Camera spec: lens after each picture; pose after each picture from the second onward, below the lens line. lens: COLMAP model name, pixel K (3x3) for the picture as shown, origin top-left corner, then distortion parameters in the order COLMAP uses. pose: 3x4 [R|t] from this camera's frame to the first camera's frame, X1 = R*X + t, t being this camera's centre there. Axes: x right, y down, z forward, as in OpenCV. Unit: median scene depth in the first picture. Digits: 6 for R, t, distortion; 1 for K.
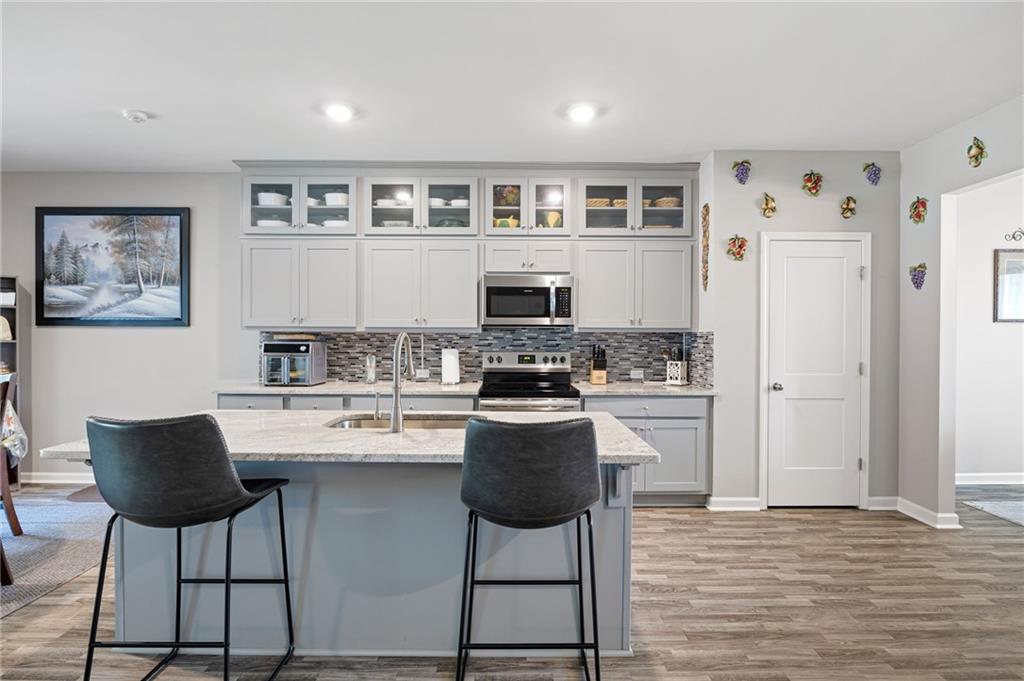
lens RADIAL K [[486.4, 0, 515.7], [0, 486.4, 342.2], [0, 0, 1]] dist [-0.010139, -0.000007]
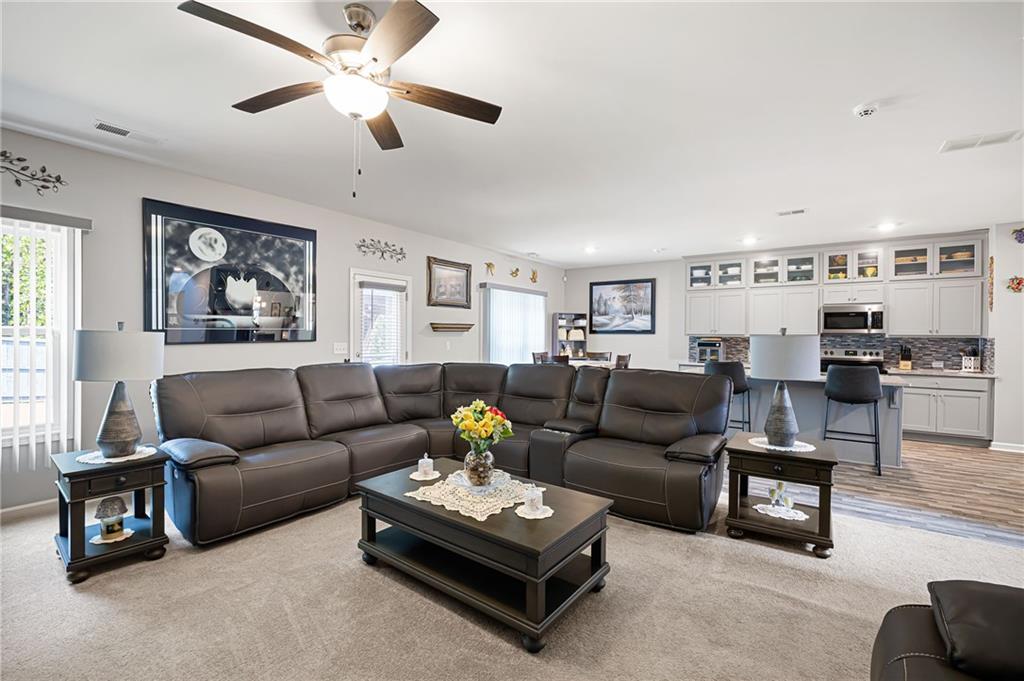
lens RADIAL K [[441.8, 0, 524.0], [0, 441.8, 340.3], [0, 0, 1]] dist [-0.010405, -0.001366]
pose [[0.815149, 0.007554, -0.579202, -0.021386], [-0.011107, 0.999935, -0.002590, 0.006782], [0.579145, 0.008544, 0.815180, -0.967586]]
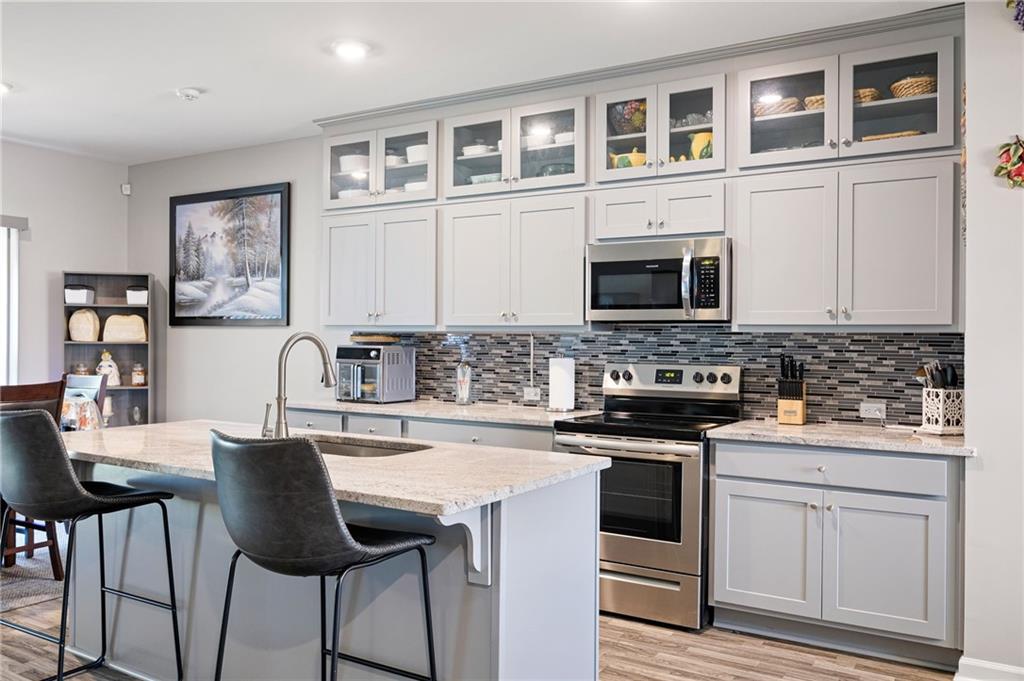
lens RADIAL K [[836.1, 0, 518.0], [0, 836.1, 336.5], [0, 0, 1]] dist [0.004820, -0.005401]
pose [[0.847281, 0.001015, -0.531144, 0.436295], [-0.010278, 0.999842, -0.014484, 0.001720], [0.531046, 0.017731, 0.847158, 0.004719]]
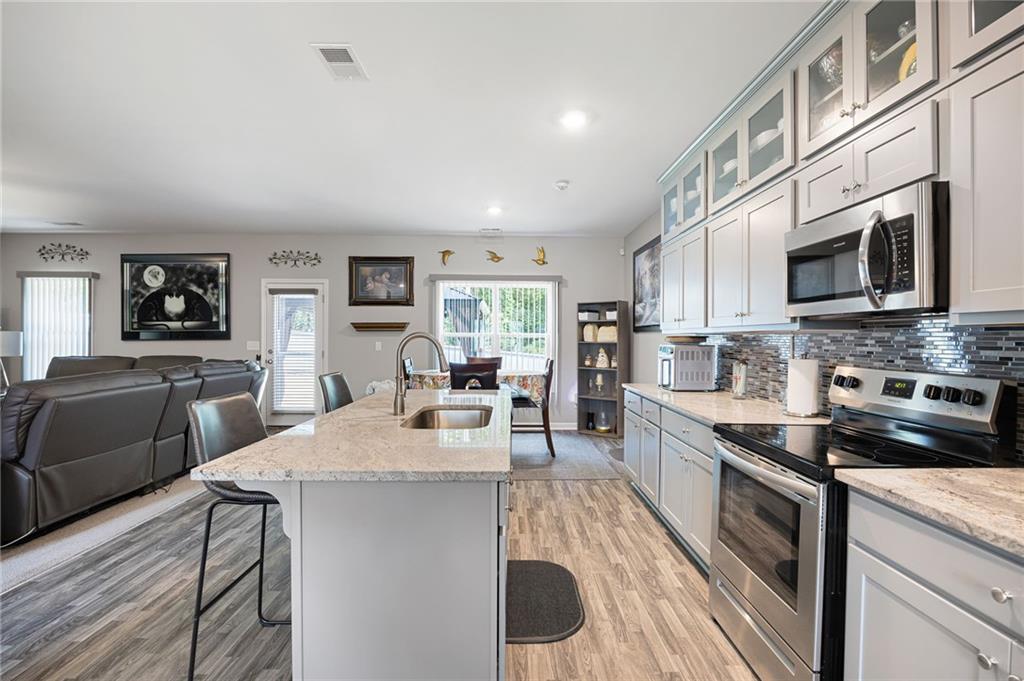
lens RADIAL K [[473.6, 0, 512.3], [0, 473.6, 340.1], [0, 0, 1]] dist [-0.003911, 0.002307]
pose [[0.011080, 0.000072, -0.999939, 0.481919], [-0.018264, 0.999833, -0.000131, -0.003609], [0.999772, 0.018264, 0.011080, 0.650879]]
